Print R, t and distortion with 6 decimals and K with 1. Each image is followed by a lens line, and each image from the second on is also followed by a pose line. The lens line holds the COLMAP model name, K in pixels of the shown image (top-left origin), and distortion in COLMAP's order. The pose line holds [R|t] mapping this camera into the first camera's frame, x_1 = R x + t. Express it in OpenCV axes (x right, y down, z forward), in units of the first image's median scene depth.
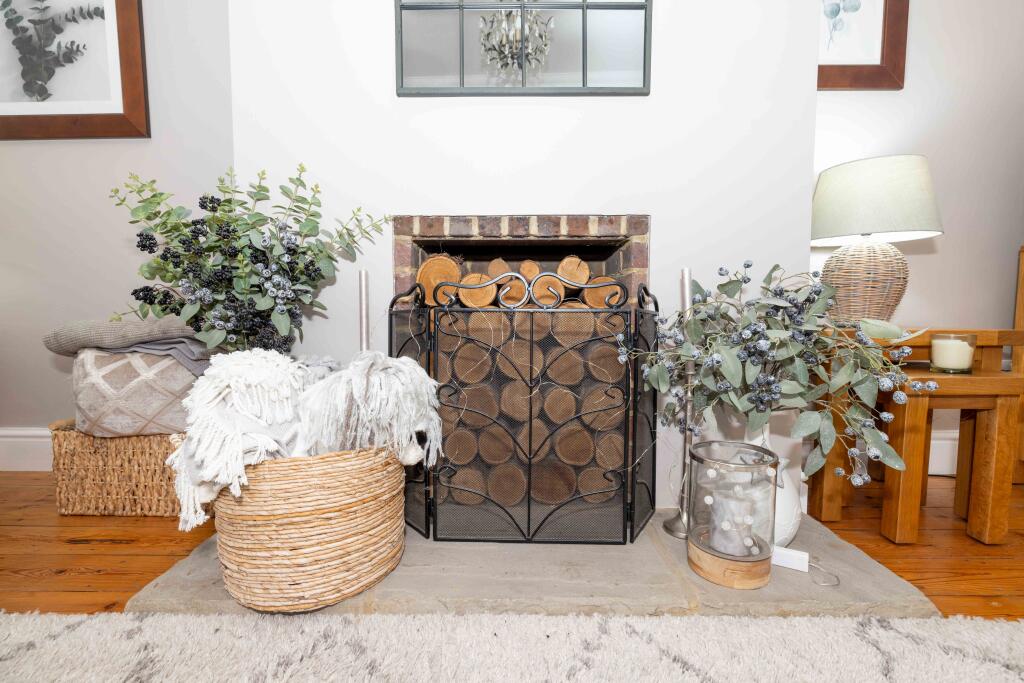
lens RADIAL K [[458.5, 0, 512.5], [0, 458.5, 341.6], [0, 0, 1]] dist [-0.010857, 0.000281]
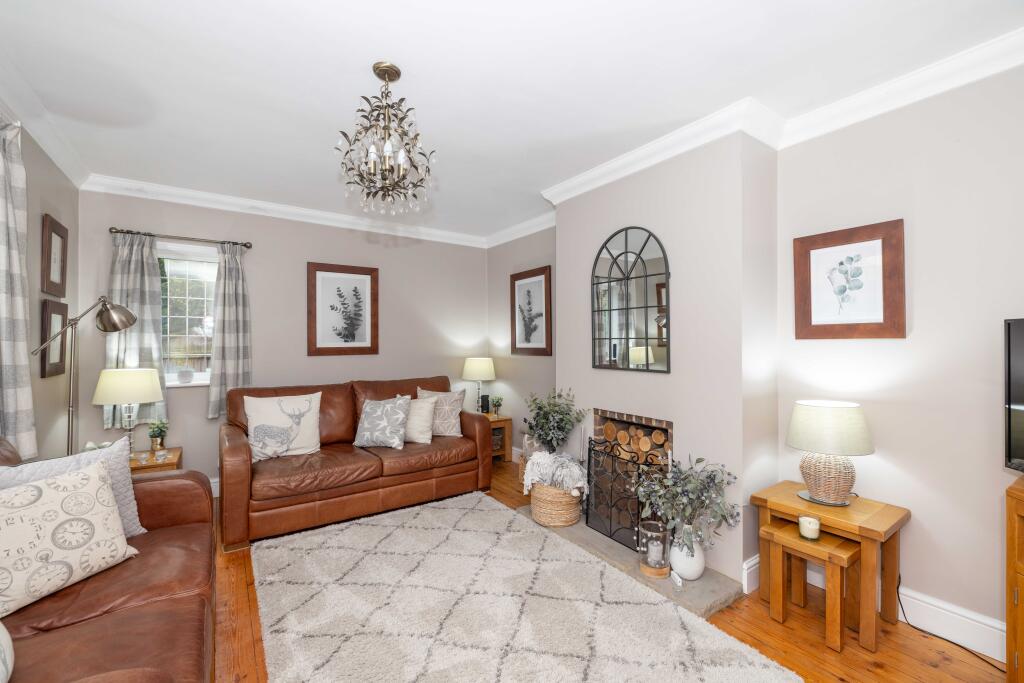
lens RADIAL K [[419.9, 0, 504.0], [0, 419.9, 337.4], [0, 0, 1]] dist [-0.001069, 0.000138]
pose [[0.560951, -0.011635, -0.827767, 1.591110], [-0.058720, 0.996824, -0.053804, -0.538920], [0.825764, 0.078788, 0.558486, -0.950522]]
